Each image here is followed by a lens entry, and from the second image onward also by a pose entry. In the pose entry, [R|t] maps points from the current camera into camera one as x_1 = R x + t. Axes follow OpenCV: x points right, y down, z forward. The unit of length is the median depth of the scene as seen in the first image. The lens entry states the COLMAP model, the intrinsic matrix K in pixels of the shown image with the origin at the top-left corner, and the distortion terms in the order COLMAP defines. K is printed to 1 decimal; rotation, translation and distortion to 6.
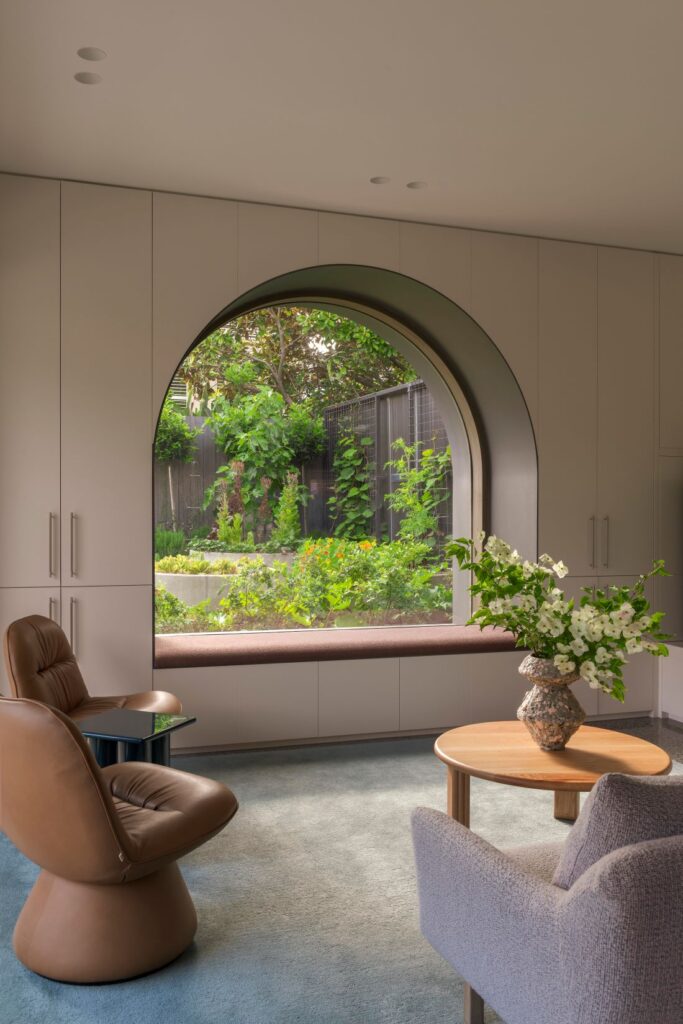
lens RADIAL K [[944.4, 0, 343.4], [0, 944.4, 498.1], [0, 0, 1]] dist [0.002179, -0.187718]
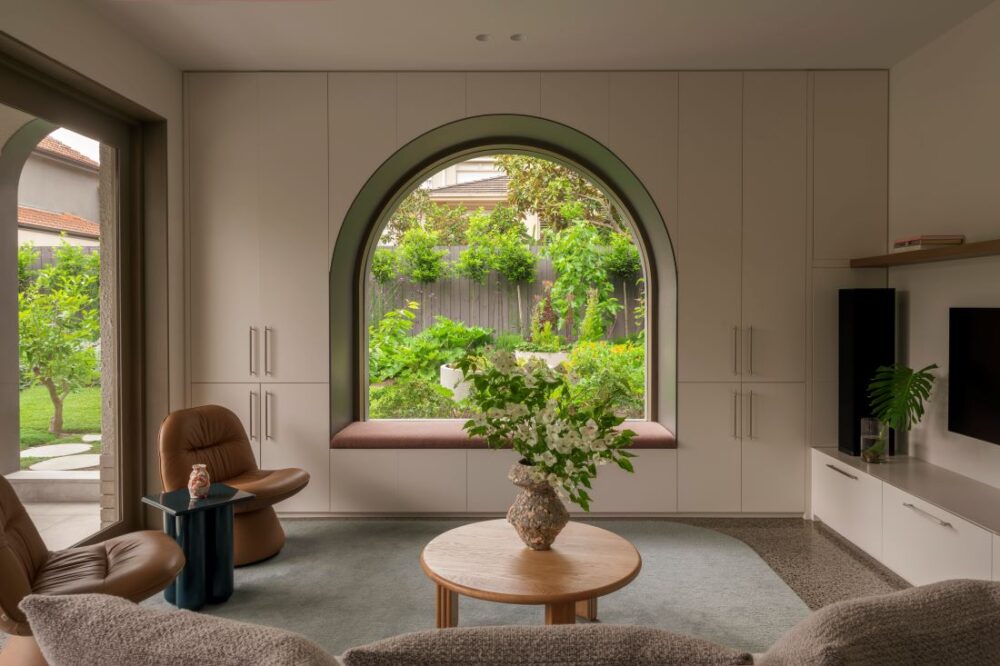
lens RADIAL K [[699.0, 0, 535.4], [0, 699.0, 314.1], [0, 0, 1]] dist [-0.011177, -0.005237]
pose [[0.937811, -0.008976, -0.347030, 0.332149], [0.013062, 0.999870, 0.009437, -0.004822], [0.346900, -0.013383, 0.937807, 0.184648]]
